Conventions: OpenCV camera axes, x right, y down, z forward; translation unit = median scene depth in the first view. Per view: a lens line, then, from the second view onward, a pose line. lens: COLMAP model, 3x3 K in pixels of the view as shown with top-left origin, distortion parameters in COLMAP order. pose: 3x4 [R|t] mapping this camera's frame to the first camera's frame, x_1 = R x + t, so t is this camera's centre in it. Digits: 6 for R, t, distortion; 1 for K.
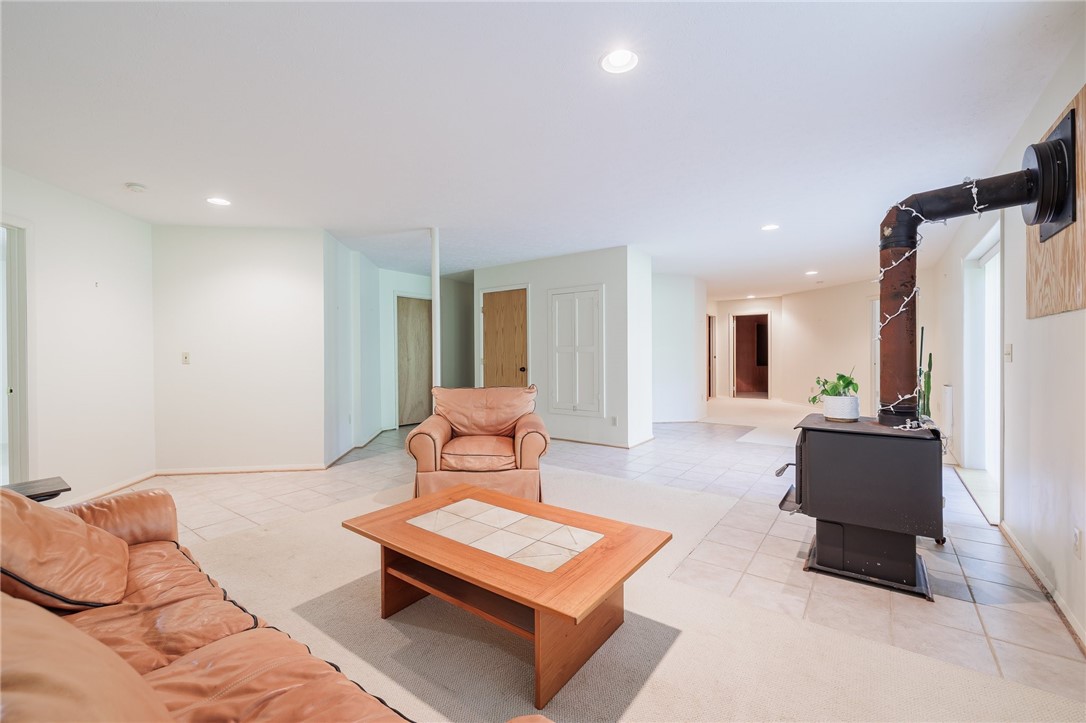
lens RADIAL K [[455.4, 0, 537.5], [0, 455.4, 355.8], [0, 0, 1]] dist [-0.000826, 0.000073]
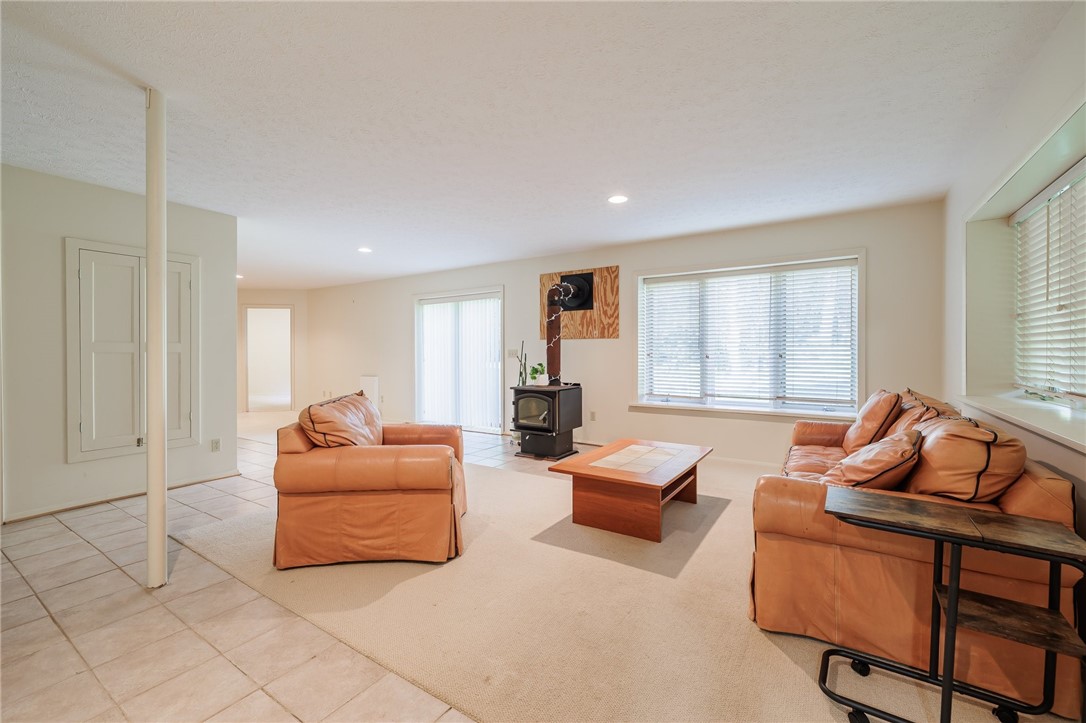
lens RADIAL K [[455.4, 0, 537.5], [0, 455.4, 355.8], [0, 0, 1]] dist [-0.000826, 0.000073]
pose [[-0.058473, -0.003720, 0.998282, -0.791596], [0.005990, 0.999974, 0.004077, -0.002778], [-0.998271, 0.006218, -0.058449, 0.673754]]
